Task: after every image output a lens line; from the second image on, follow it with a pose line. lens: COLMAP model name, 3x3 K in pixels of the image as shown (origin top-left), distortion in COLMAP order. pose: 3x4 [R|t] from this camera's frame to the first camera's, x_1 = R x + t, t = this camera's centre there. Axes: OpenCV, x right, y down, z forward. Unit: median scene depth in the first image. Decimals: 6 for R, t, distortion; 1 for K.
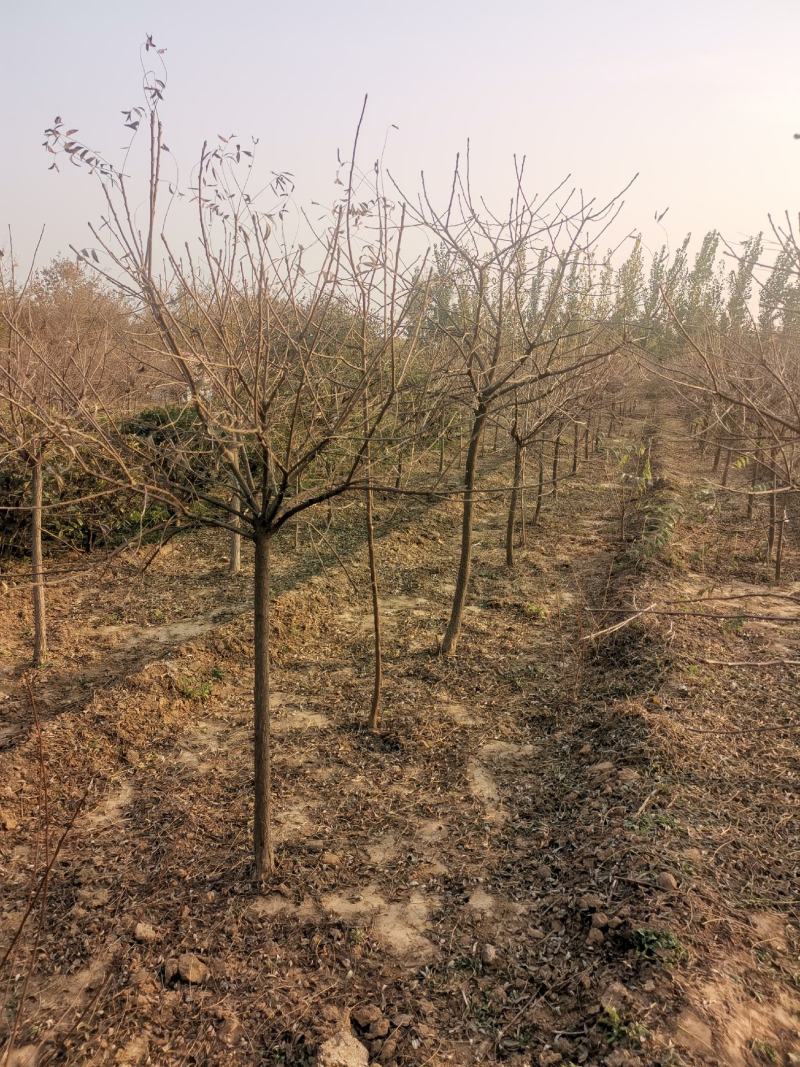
lens RADIAL K [[830.8, 0, 380.8], [0, 830.8, 515.1], [0, 0, 1]] dist [0.026186, -0.007457]
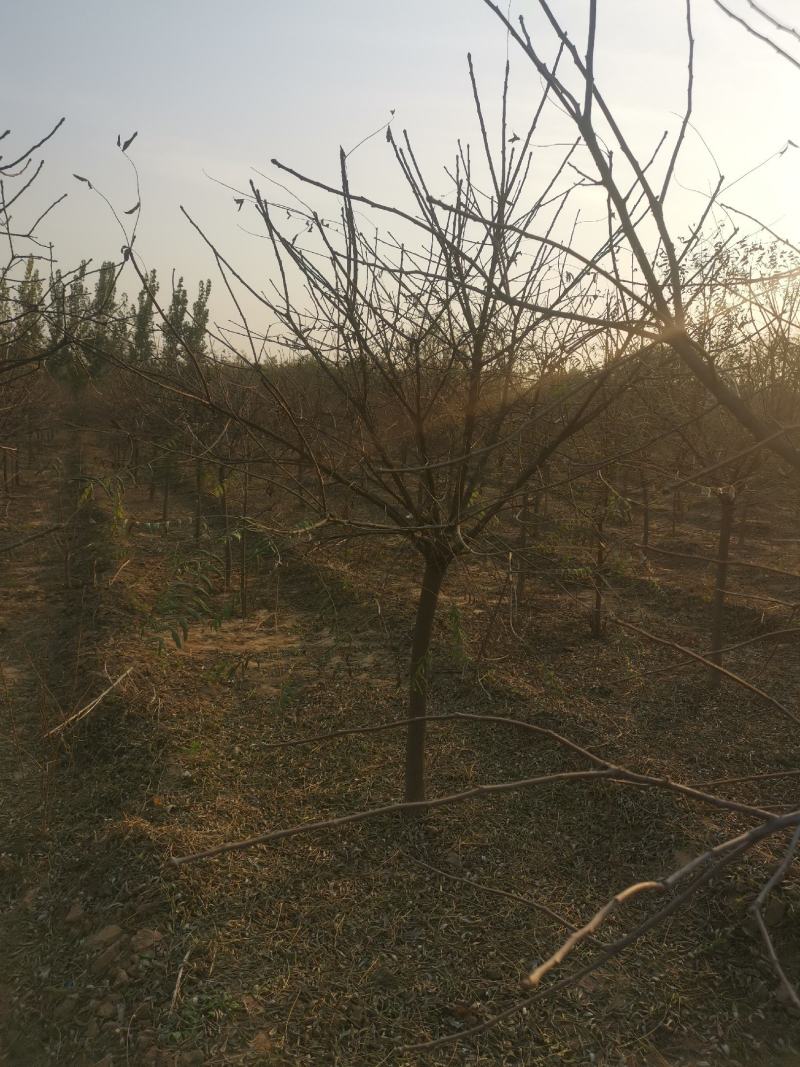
lens RADIAL K [[830.8, 0, 380.8], [0, 830.8, 515.1], [0, 0, 1]] dist [0.026186, -0.007457]
pose [[0.781141, -0.071641, 0.620231, 0.029123], [0.094468, 0.995520, -0.003987, -0.015910], [-0.617166, 0.061707, 0.784409, 0.222246]]
